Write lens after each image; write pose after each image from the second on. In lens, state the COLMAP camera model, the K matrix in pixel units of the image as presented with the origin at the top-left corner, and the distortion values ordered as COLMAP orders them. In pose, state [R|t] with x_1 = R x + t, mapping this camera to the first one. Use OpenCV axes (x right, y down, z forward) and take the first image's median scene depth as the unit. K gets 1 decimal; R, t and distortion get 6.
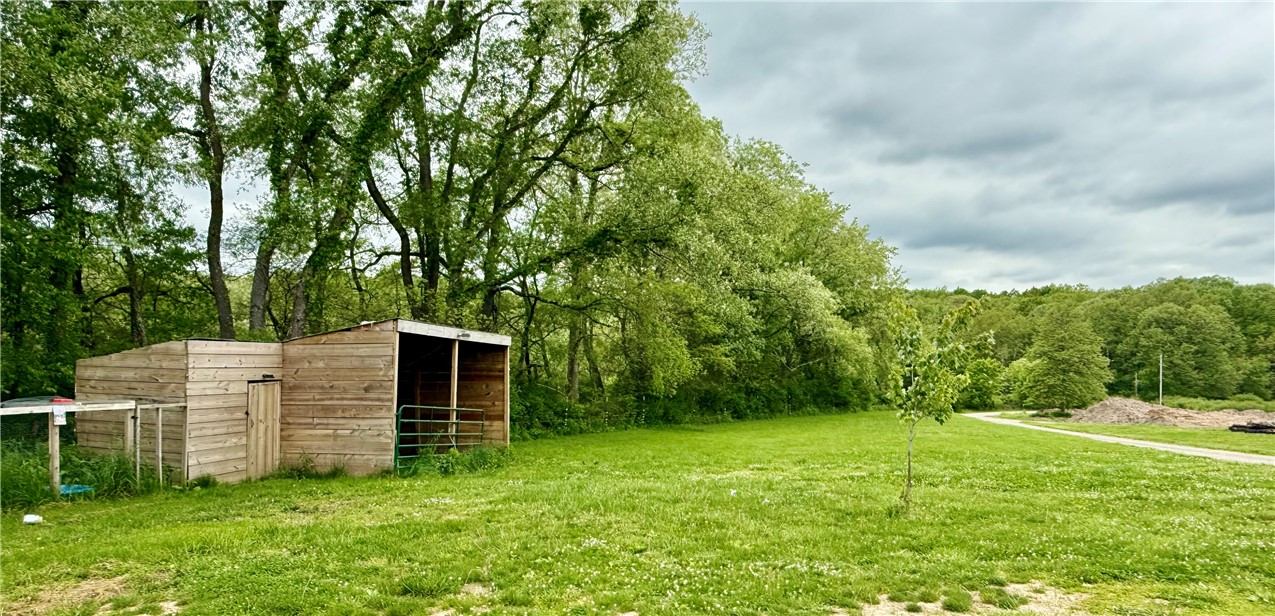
lens RADIAL K [[883.4, 0, 631.6], [0, 883.4, 317.3], [0, 0, 1]] dist [-0.008152, -0.000739]
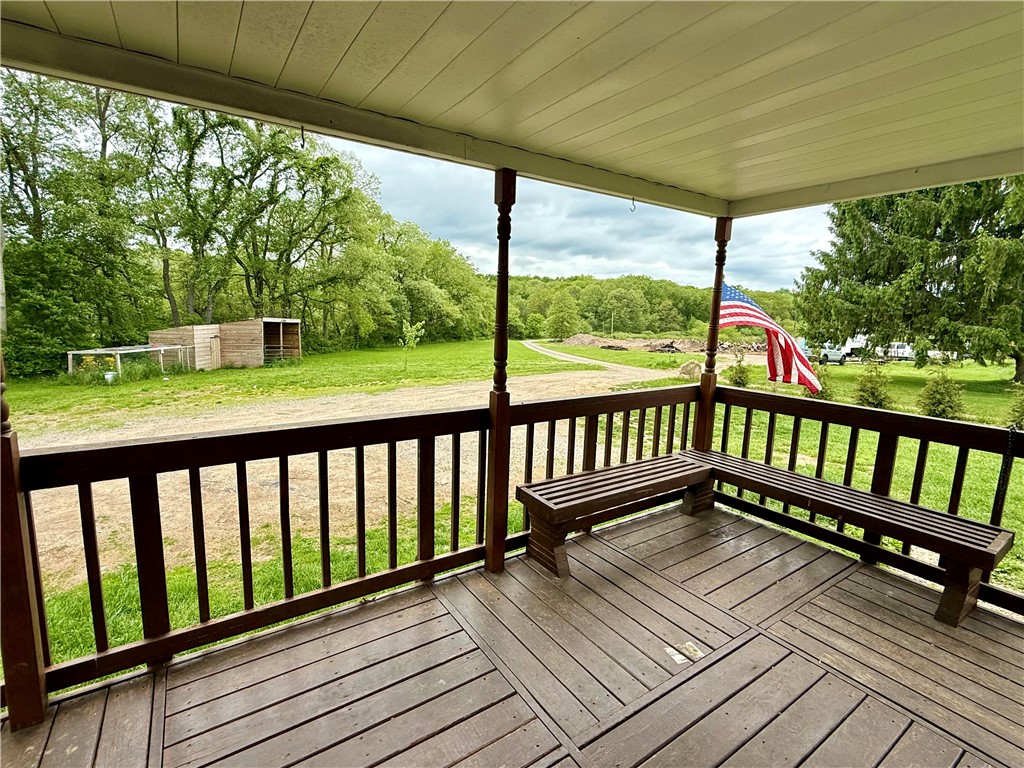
lens RADIAL K [[471.0, 0, 489.5], [0, 471.0, 377.4], [0, 0, 1]] dist [0.000865, 0.000025]
pose [[0.966044, -0.026761, 0.256989, 0.059166], [-0.021395, 0.982921, 0.182780, -0.089680], [-0.257491, -0.182071, 0.948972, -0.657607]]
